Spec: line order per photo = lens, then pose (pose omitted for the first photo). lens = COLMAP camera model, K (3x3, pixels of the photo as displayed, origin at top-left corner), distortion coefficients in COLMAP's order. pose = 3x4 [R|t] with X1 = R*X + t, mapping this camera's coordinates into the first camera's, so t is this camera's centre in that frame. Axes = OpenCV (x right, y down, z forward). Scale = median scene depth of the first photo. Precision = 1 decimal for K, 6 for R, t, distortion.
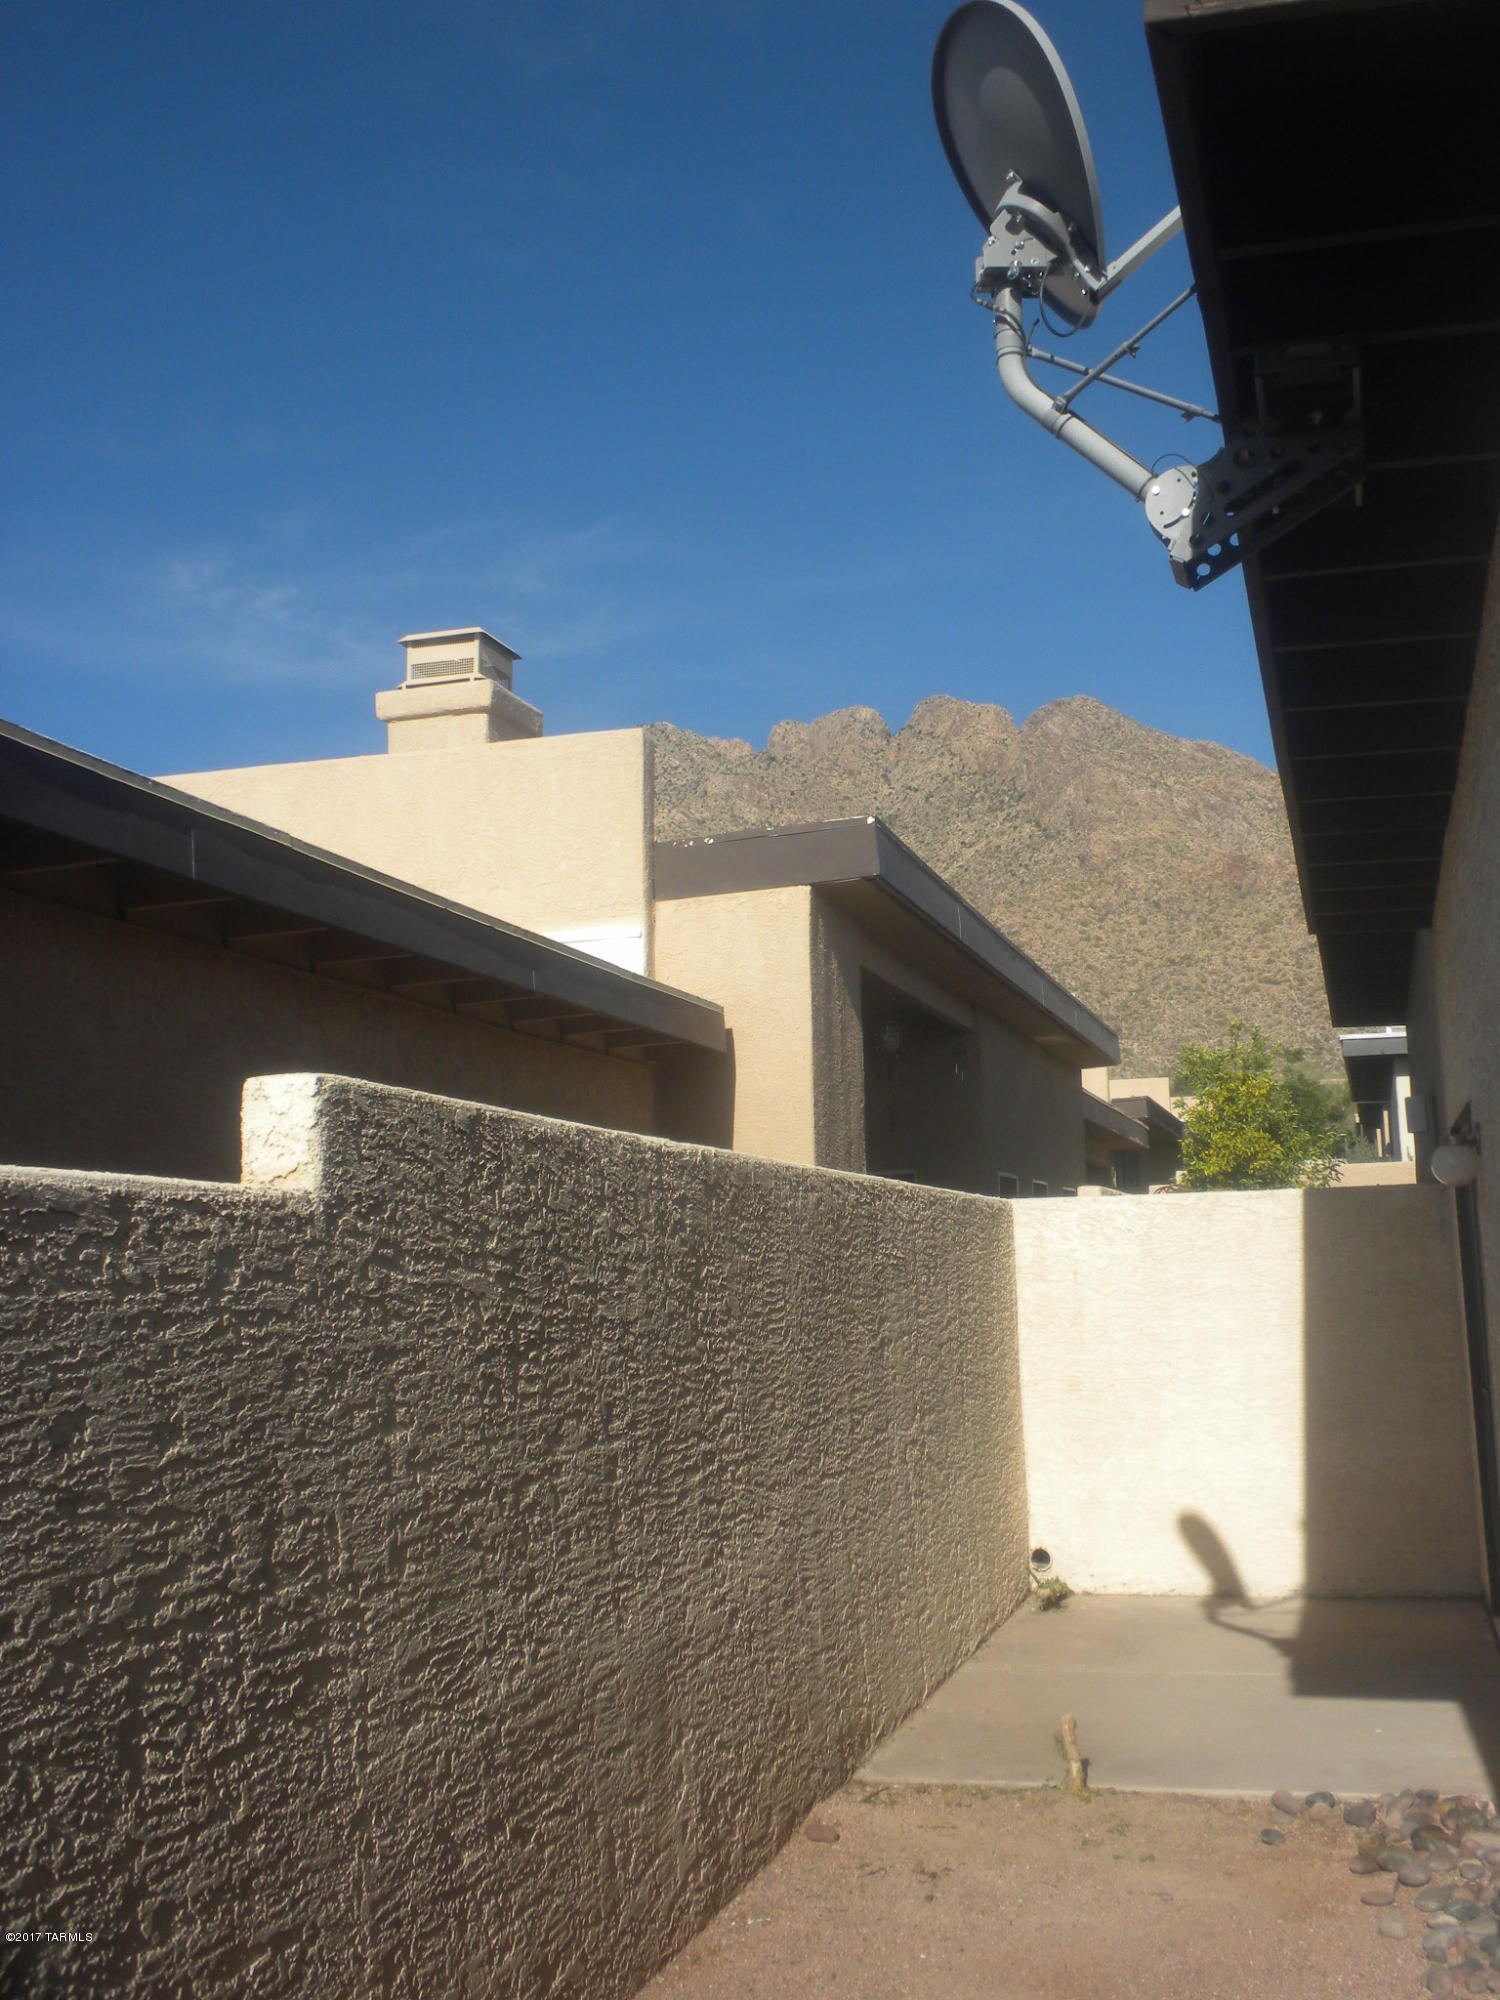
lens RADIAL K [[2071.0, 0, 757.4], [0, 2071.0, 1007.9], [0, 0, 1]] dist [0.016145, 0.000000]
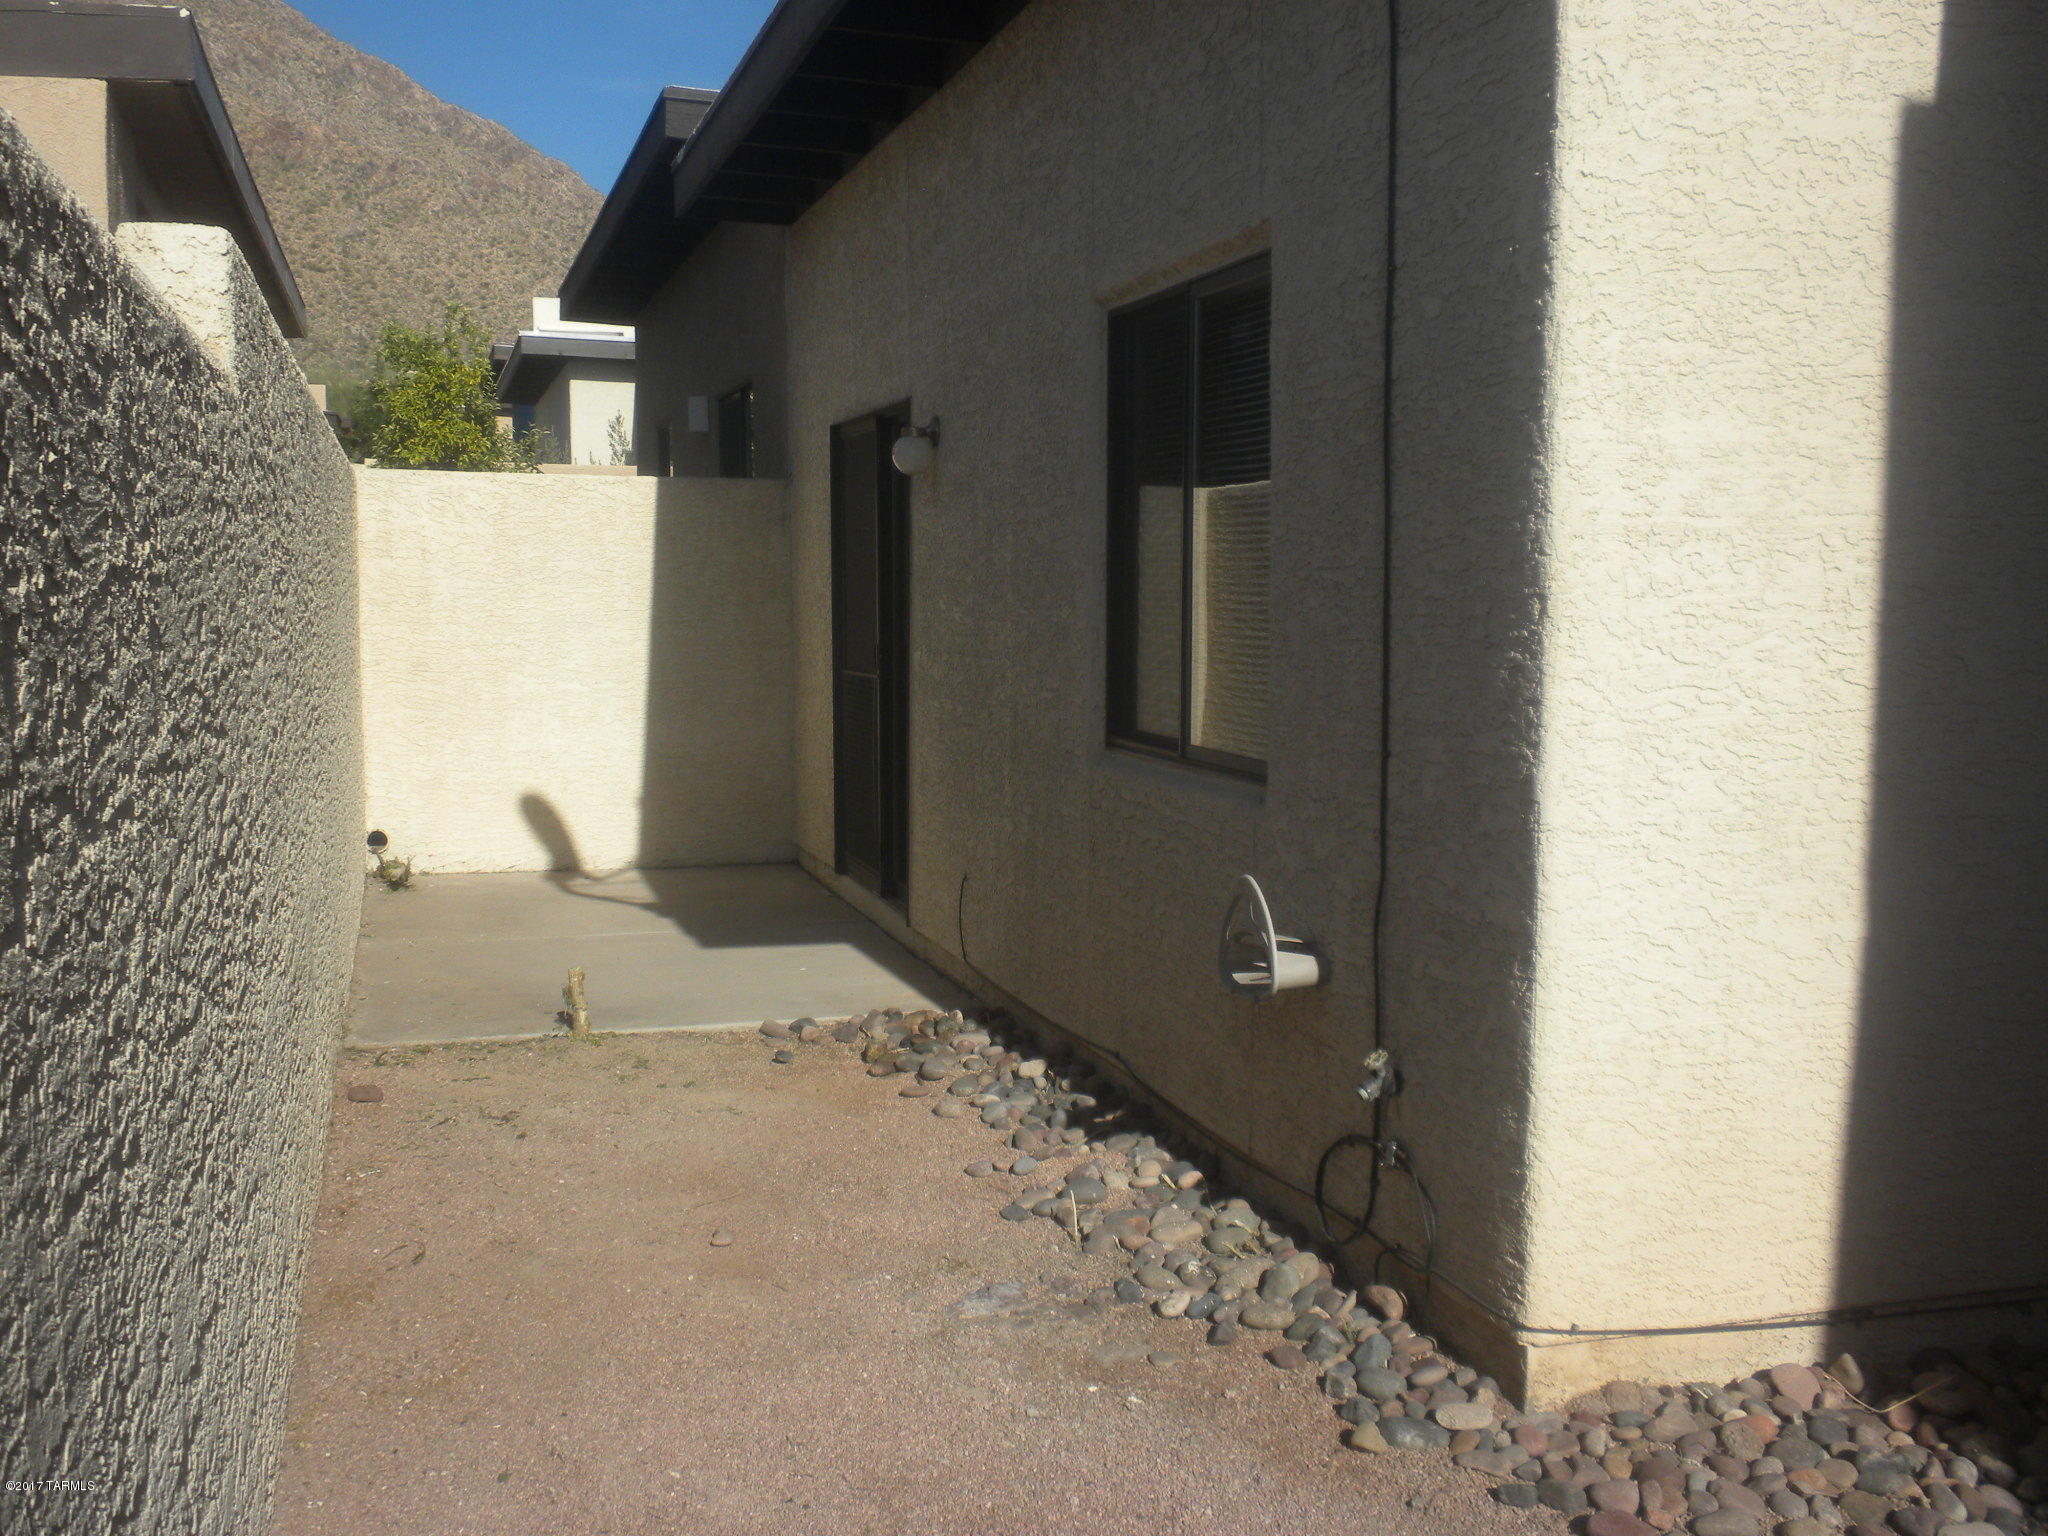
lens RADIAL K [[2120.7, 0, 1035.6], [0, 2120.7, 777.2], [0, 0, 1]] dist [0.016145, 0.000000]
pose [[0.839940, -0.013267, 0.542518, -0.144691], [-0.104182, 0.977164, 0.185194, 0.019628], [-0.532586, -0.212072, 0.819377, 0.025518]]
